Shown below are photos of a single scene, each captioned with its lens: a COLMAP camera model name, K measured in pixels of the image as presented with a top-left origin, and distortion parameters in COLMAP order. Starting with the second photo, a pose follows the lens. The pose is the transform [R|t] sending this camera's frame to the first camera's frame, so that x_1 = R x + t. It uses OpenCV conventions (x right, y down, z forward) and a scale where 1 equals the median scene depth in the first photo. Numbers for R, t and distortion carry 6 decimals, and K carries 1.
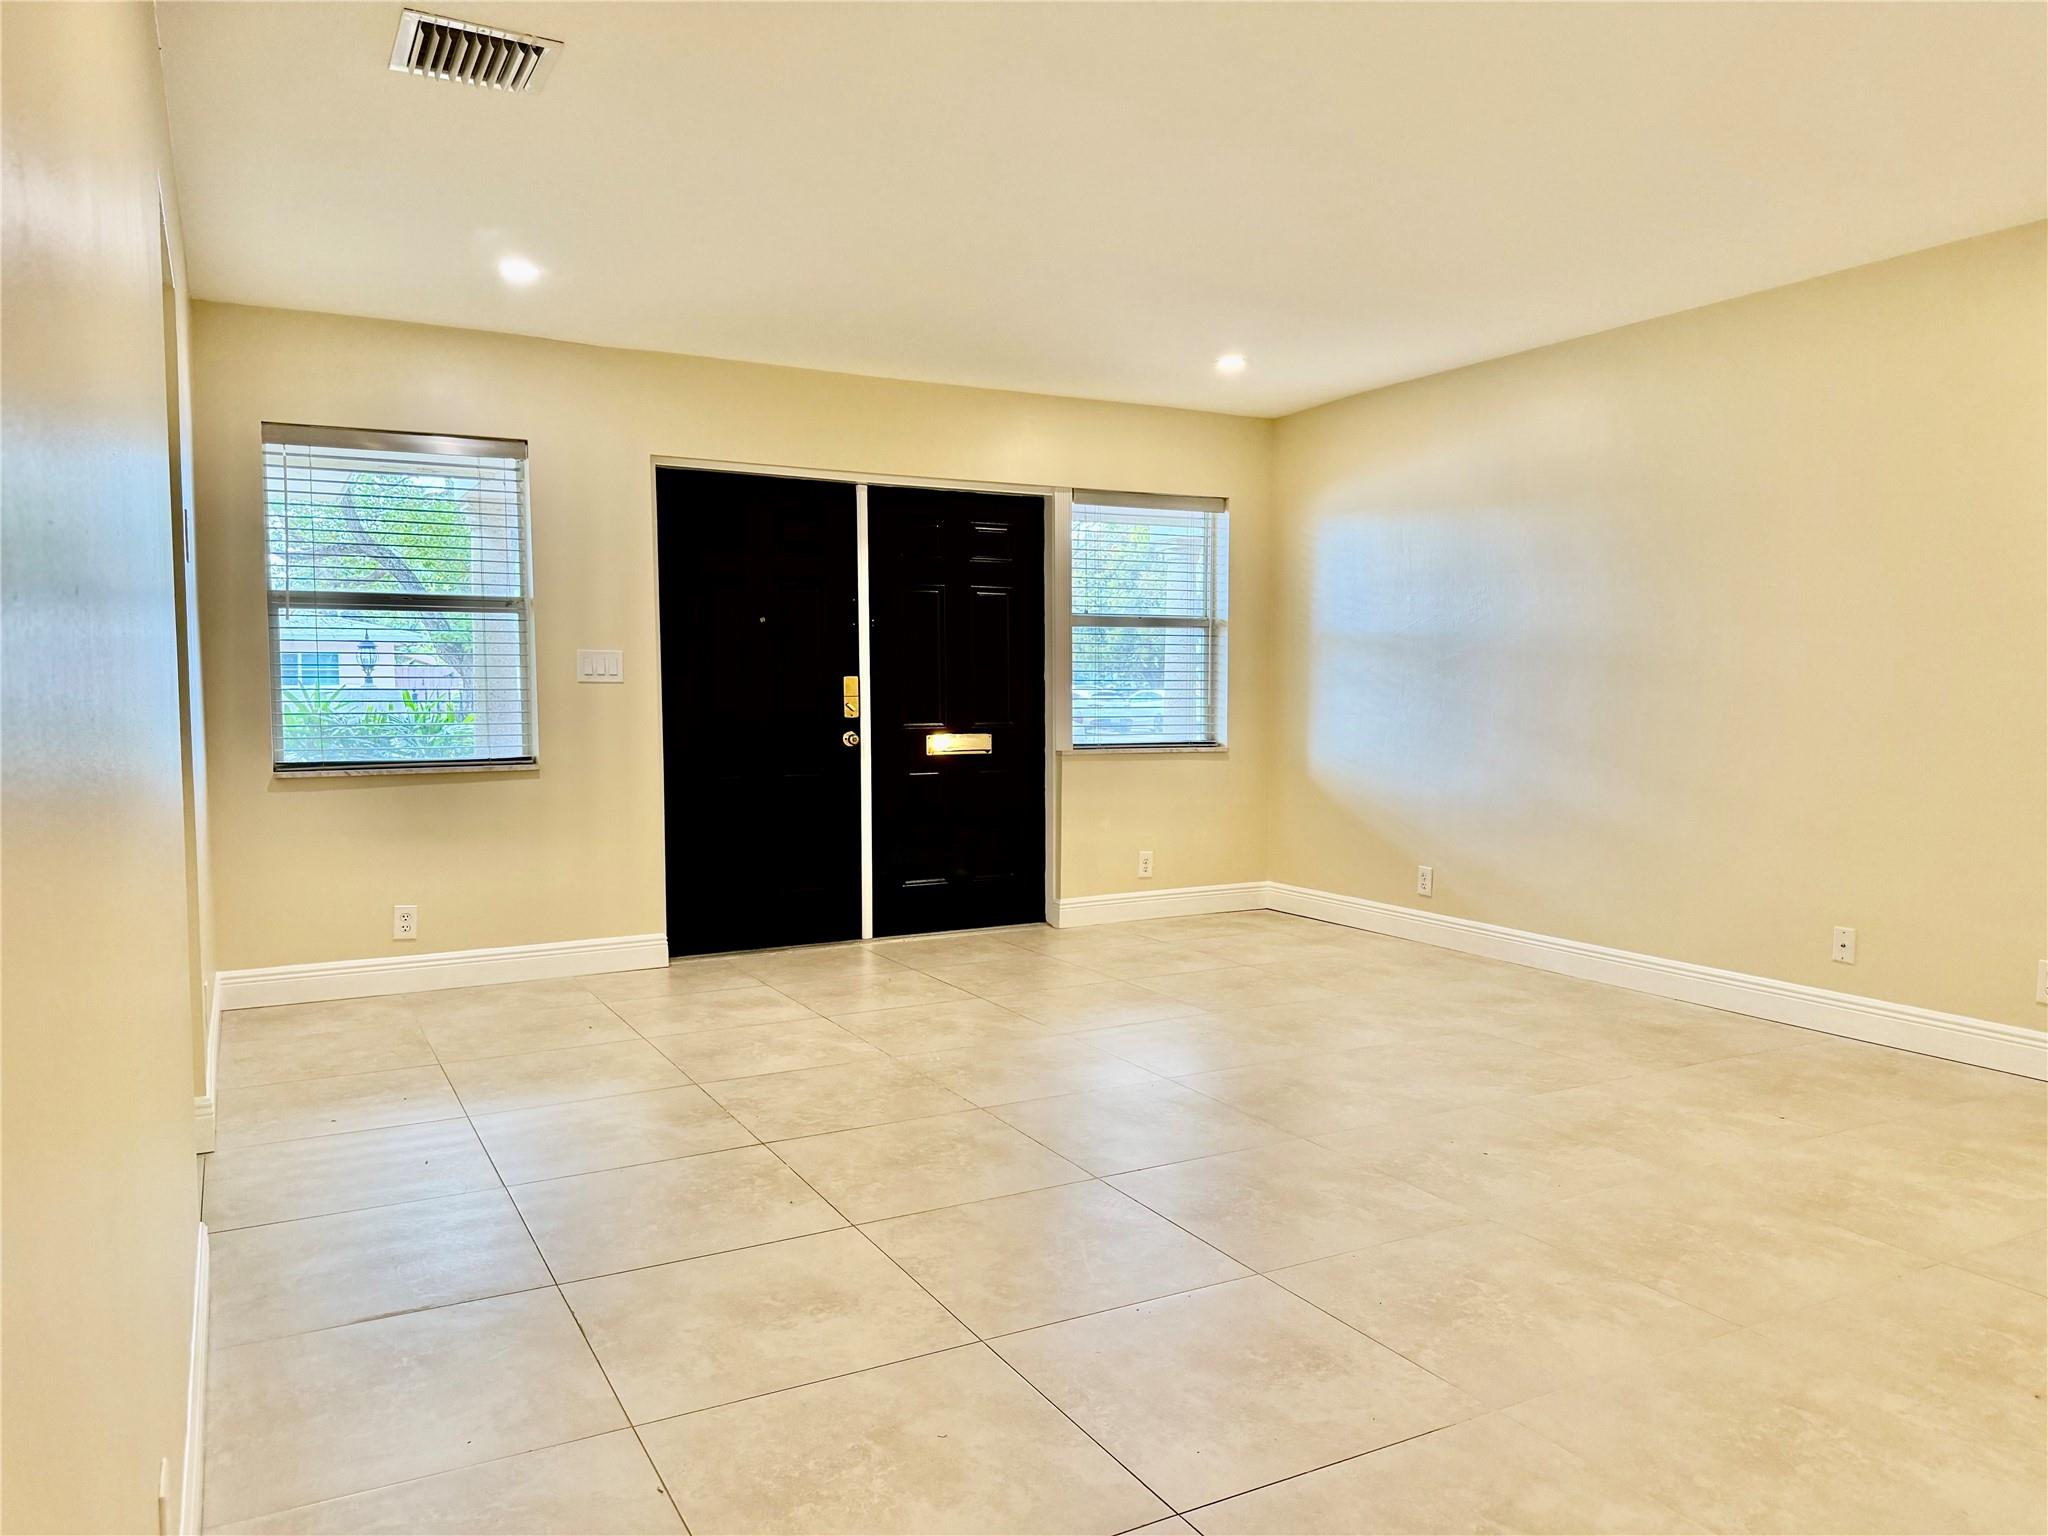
lens RADIAL K [[1450.2, 0, 1030.3], [0, 1450.2, 764.5], [0, 0, 1]] dist [0.106611, -0.139760]
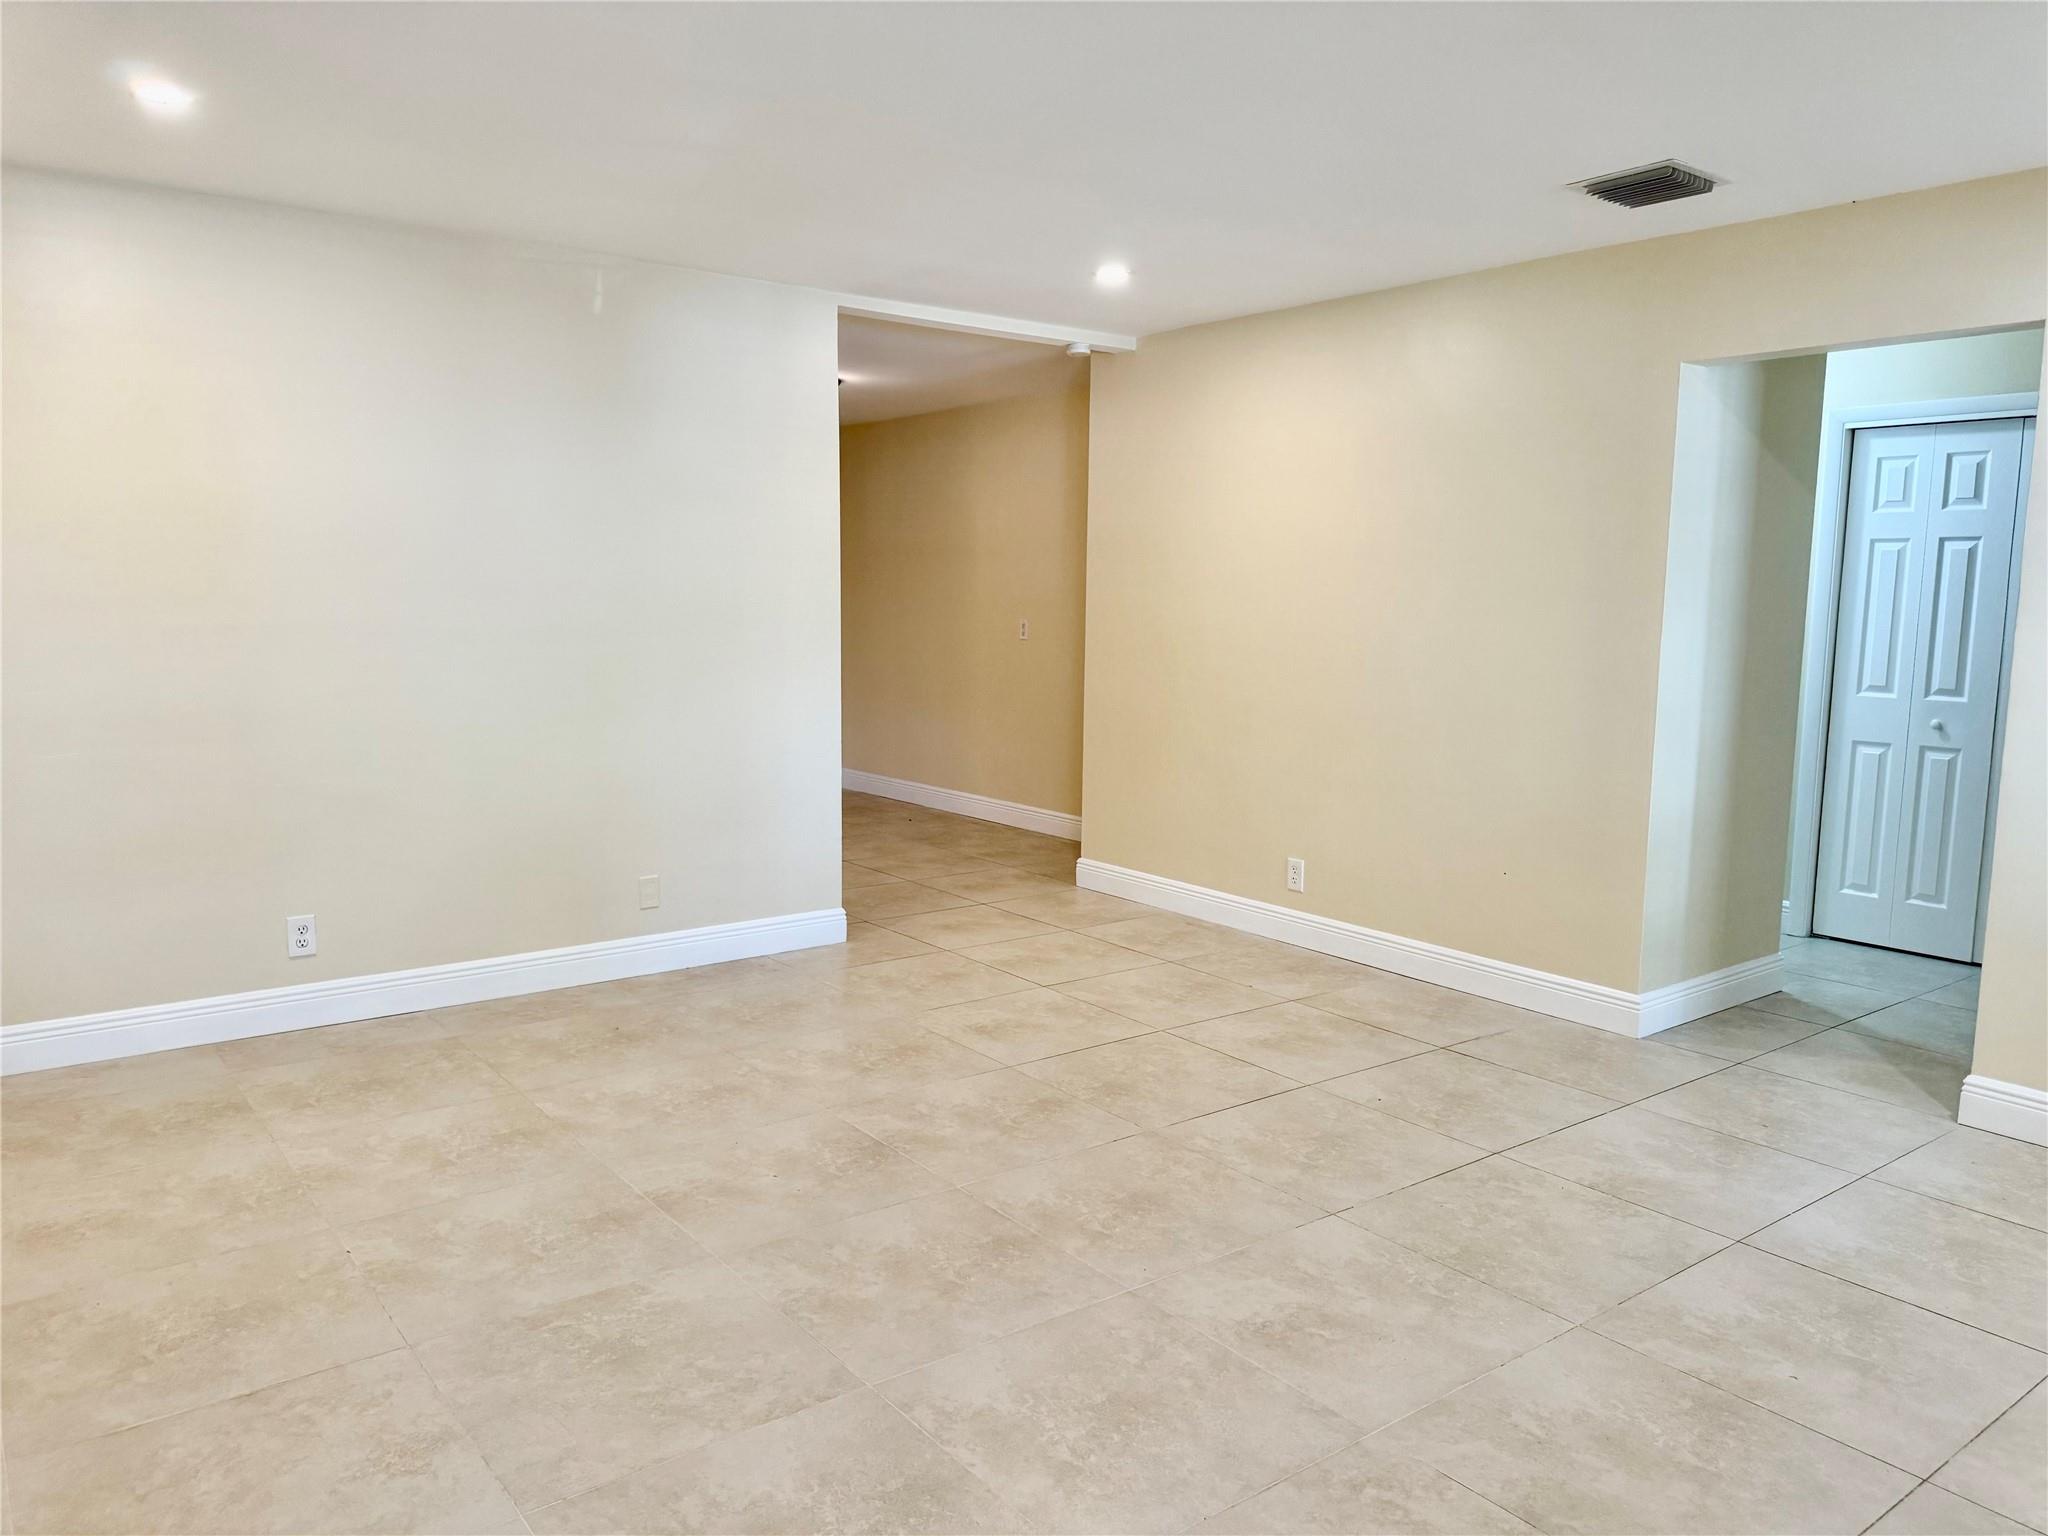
lens RADIAL K [[1450.2, 0, 1030.3], [0, 1450.2, 764.5], [0, 0, 1]] dist [0.106611, -0.139760]
pose [[-0.987659, 0.006930, -0.156463, 0.221969], [-0.021126, 0.983996, 0.176935, -0.134240], [0.155185, 0.178057, -0.971706, 1.455297]]
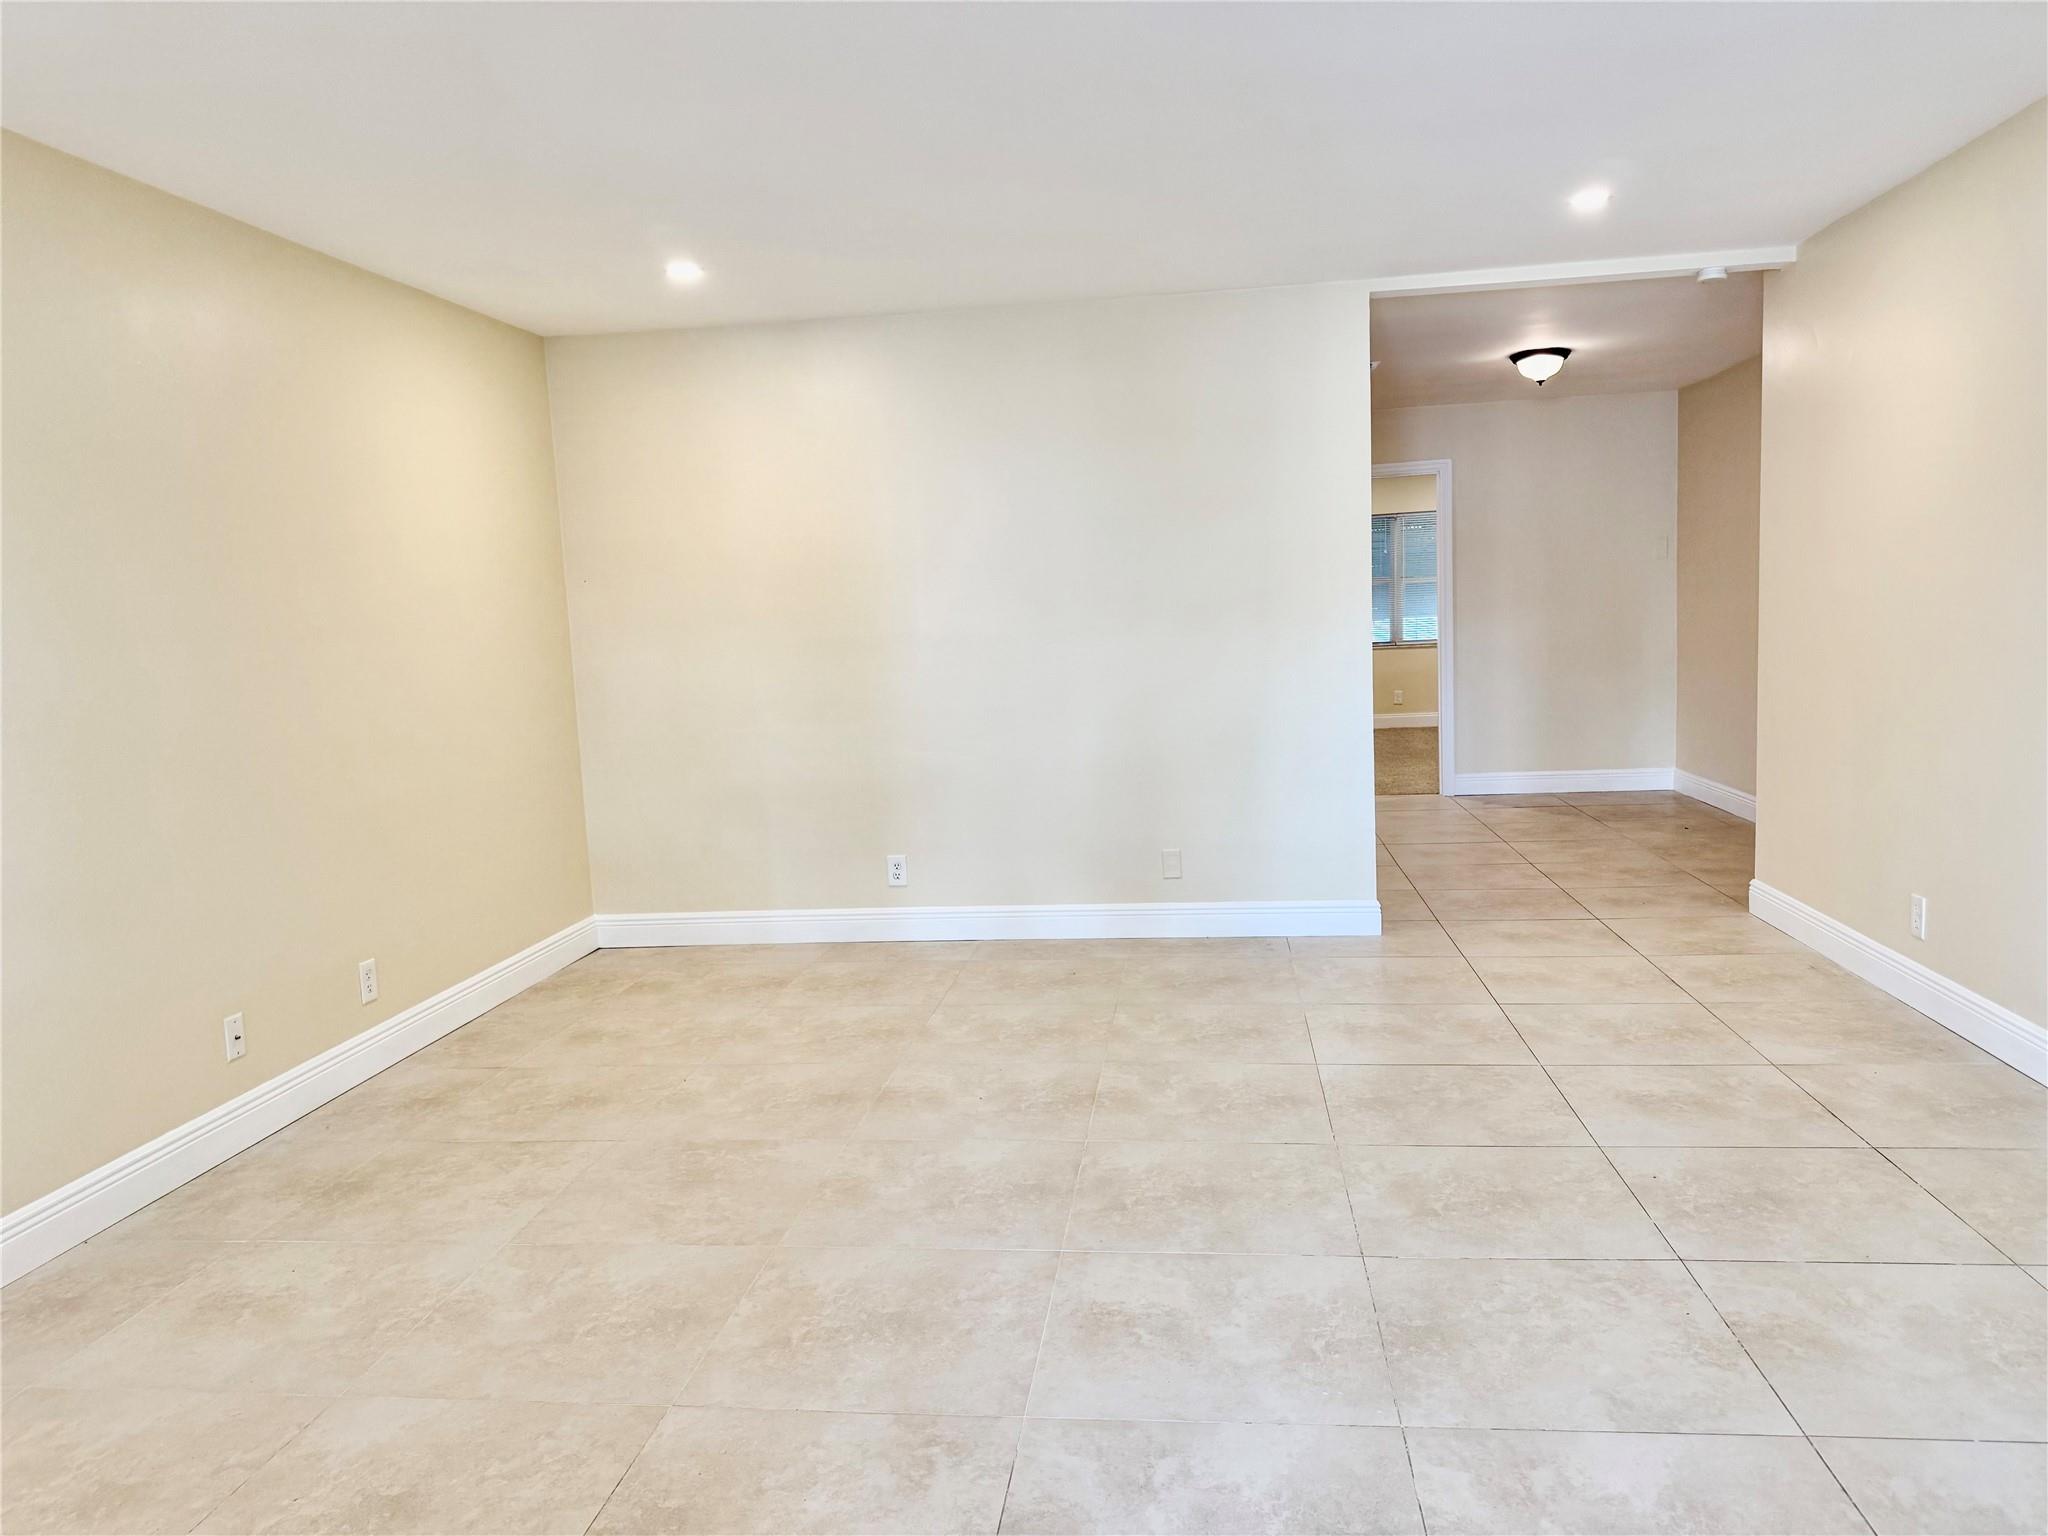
lens RADIAL K [[1450.2, 0, 1030.3], [0, 1450.2, 764.5], [0, 0, 1]] dist [0.106611, -0.139760]
pose [[-0.813723, -0.026150, 0.580664, -0.271914], [0.077890, 0.985072, 0.153514, -0.116160], [-0.576010, 0.170146, -0.799539, 1.382565]]
